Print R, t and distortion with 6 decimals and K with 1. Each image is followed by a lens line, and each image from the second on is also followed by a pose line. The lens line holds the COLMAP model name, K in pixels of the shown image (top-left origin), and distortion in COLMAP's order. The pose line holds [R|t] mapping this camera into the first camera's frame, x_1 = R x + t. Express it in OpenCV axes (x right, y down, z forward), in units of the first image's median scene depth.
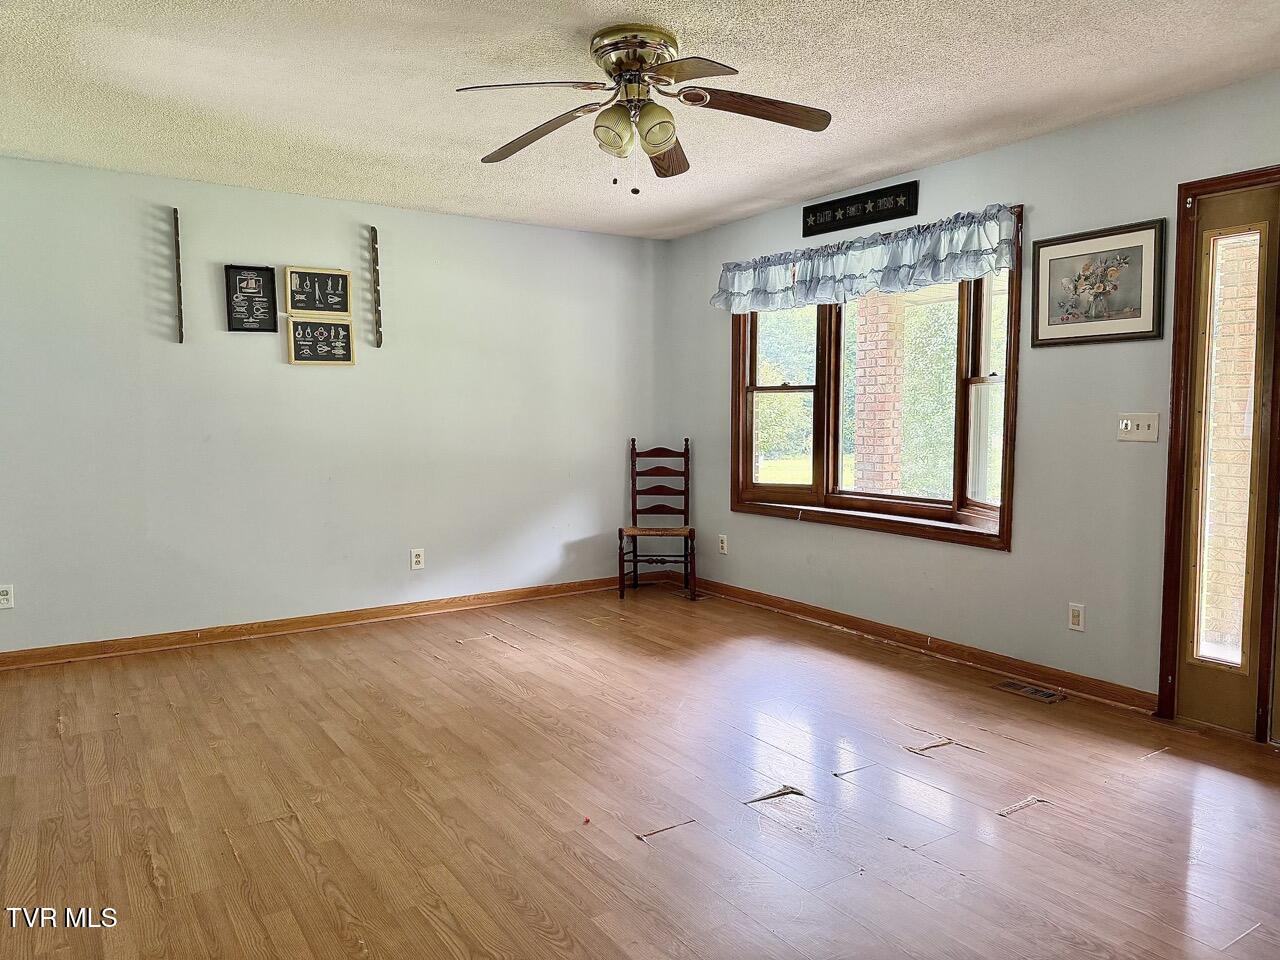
lens RADIAL K [[895.5, 0, 648.3], [0, 895.5, 471.0], [0, 0, 1]] dist [0.064300, -0.014647]
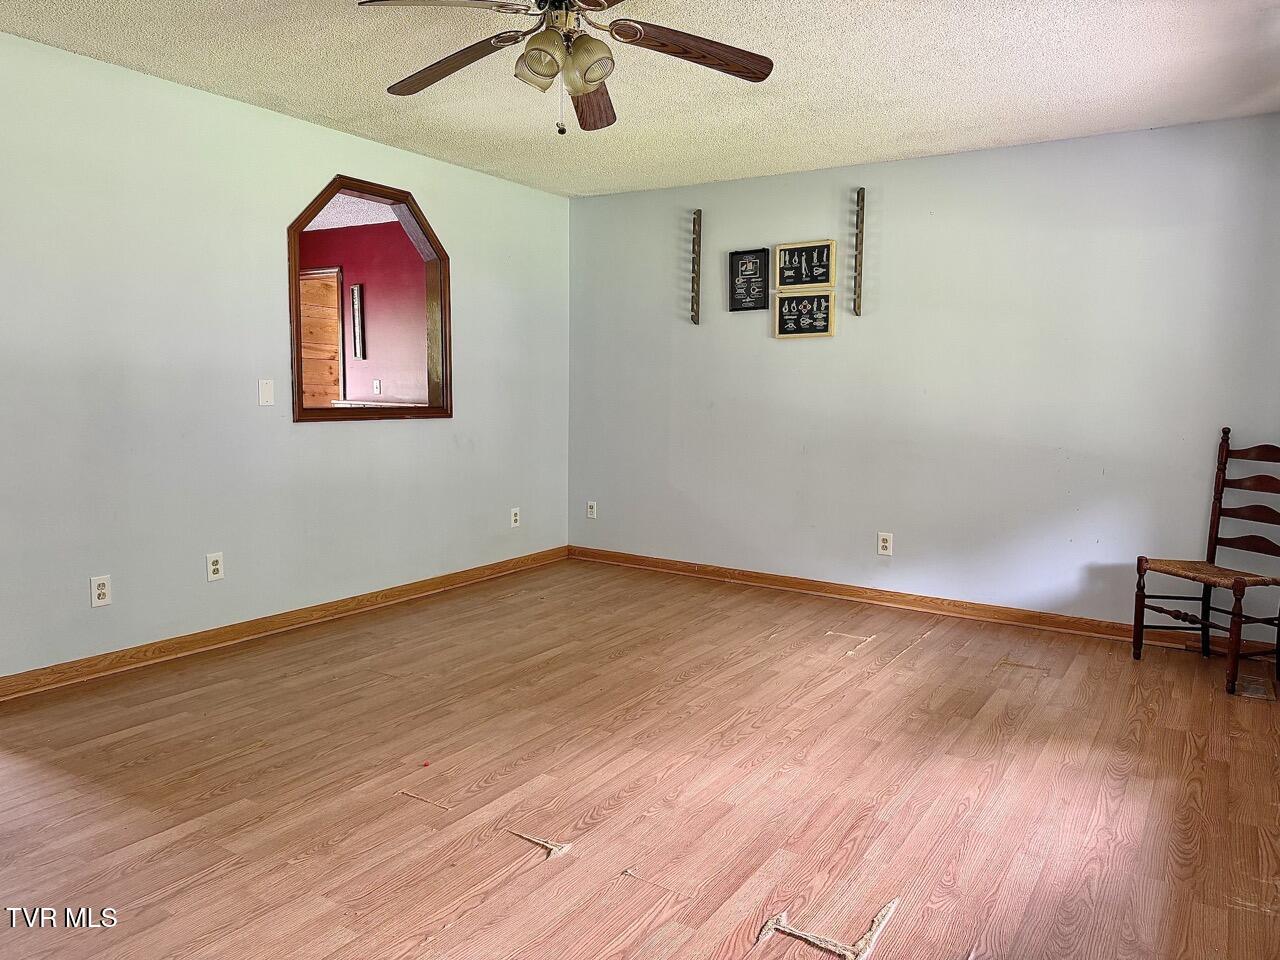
lens RADIAL K [[895.5, 0, 646.7], [0, 895.5, 489.5], [0, 0, 1]] dist [0.064300, -0.014647]
pose [[0.396407, 0.116503, -0.910653, 0.534483], [-0.075185, 0.992703, 0.094272, -0.029450], [0.914991, 0.031097, 0.402274, 0.443313]]
